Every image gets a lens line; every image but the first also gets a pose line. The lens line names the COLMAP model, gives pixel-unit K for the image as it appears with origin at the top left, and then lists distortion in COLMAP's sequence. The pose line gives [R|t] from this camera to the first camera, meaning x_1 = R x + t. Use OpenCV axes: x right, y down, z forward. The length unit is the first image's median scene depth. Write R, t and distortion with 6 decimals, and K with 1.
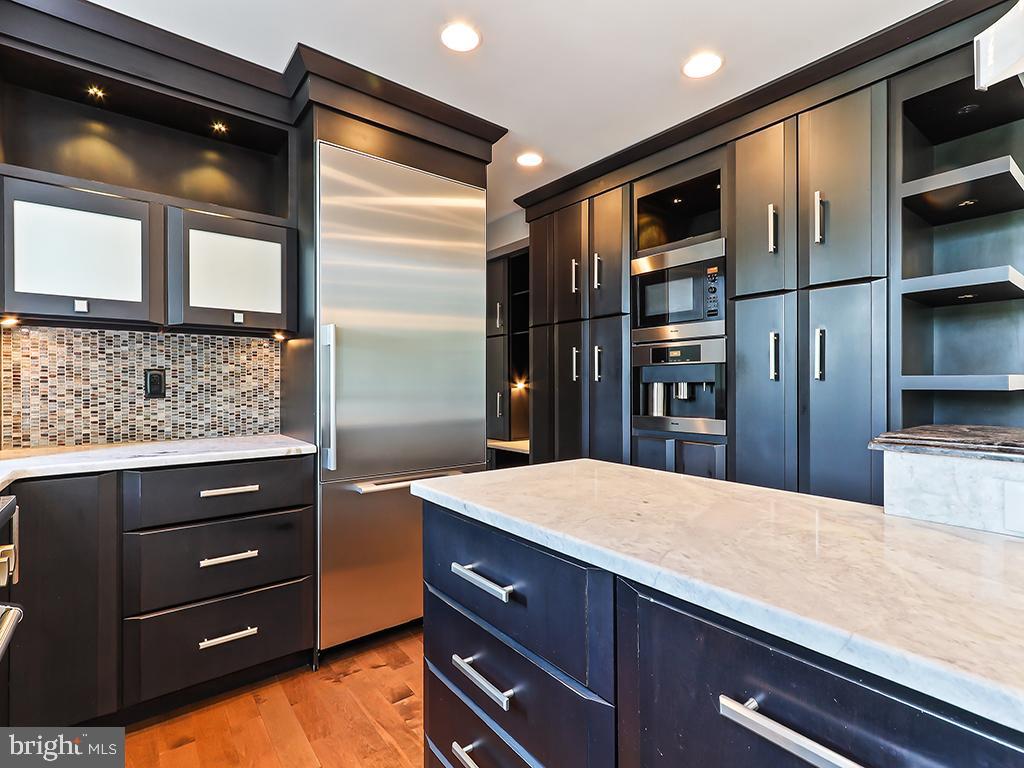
lens RADIAL K [[484.3, 0, 508.1], [0, 484.3, 383.2], [0, 0, 1]] dist [0.007116, 0.001060]
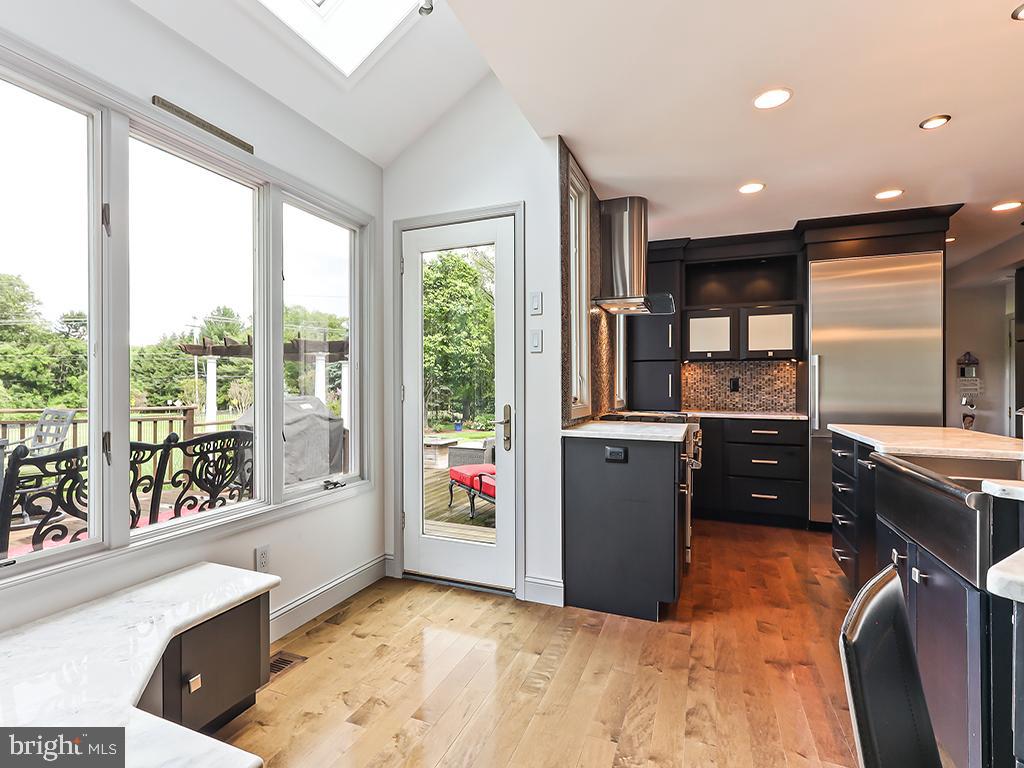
lens RADIAL K [[484.3, 0, 499.1], [0, 484.3, 384.9], [0, 0, 1]] dist [0.007116, 0.001060]
pose [[0.478235, 0.002968, -0.878227, 0.720322], [-0.000657, 0.999995, 0.003022, -0.005261], [0.878232, -0.000868, 0.478234, -1.025194]]
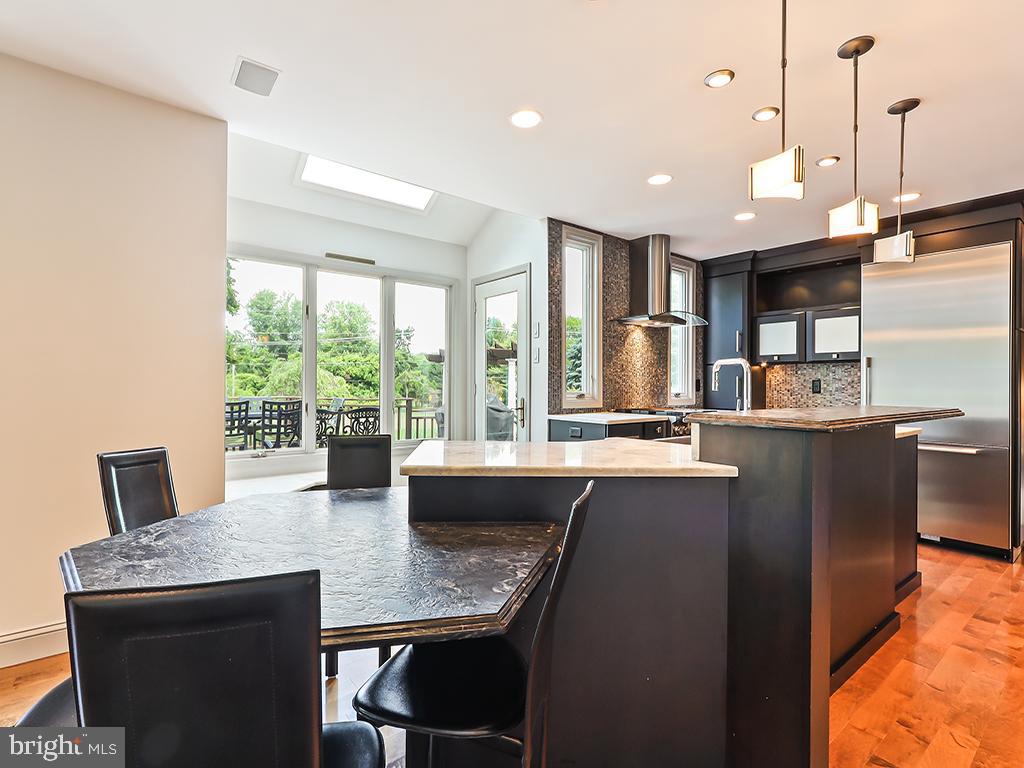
lens RADIAL K [[484.3, 0, 501.8], [0, 484.3, 380.6], [0, 0, 1]] dist [0.007116, 0.001060]
pose [[-0.002145, -0.005868, -0.999980, 1.572103], [-0.006399, 0.999962, -0.005855, -0.004515], [0.999977, 0.006386, -0.002183, -0.452896]]
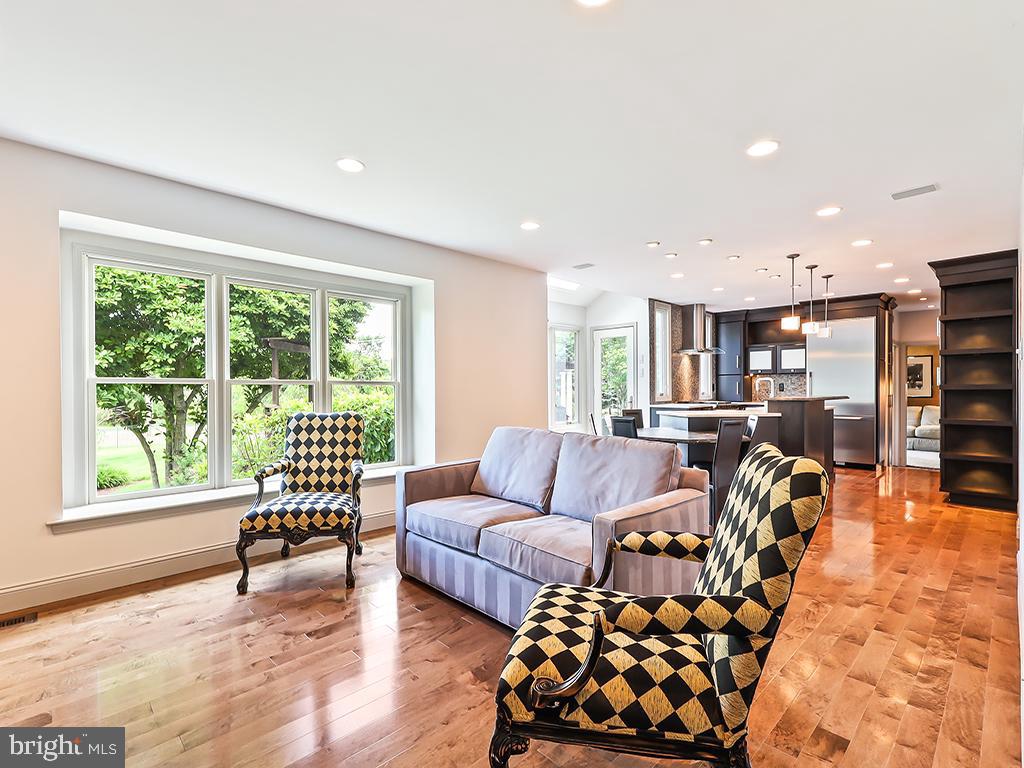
lens RADIAL K [[484.3, 0, 503.2], [0, 484.3, 391.5], [0, 0, 1]] dist [0.007116, 0.001060]
pose [[0.100828, 0.007569, -0.994875, 3.058447], [0.007192, 0.999939, 0.008336, -0.016507], [0.994878, -0.007995, 0.100768, -1.683994]]
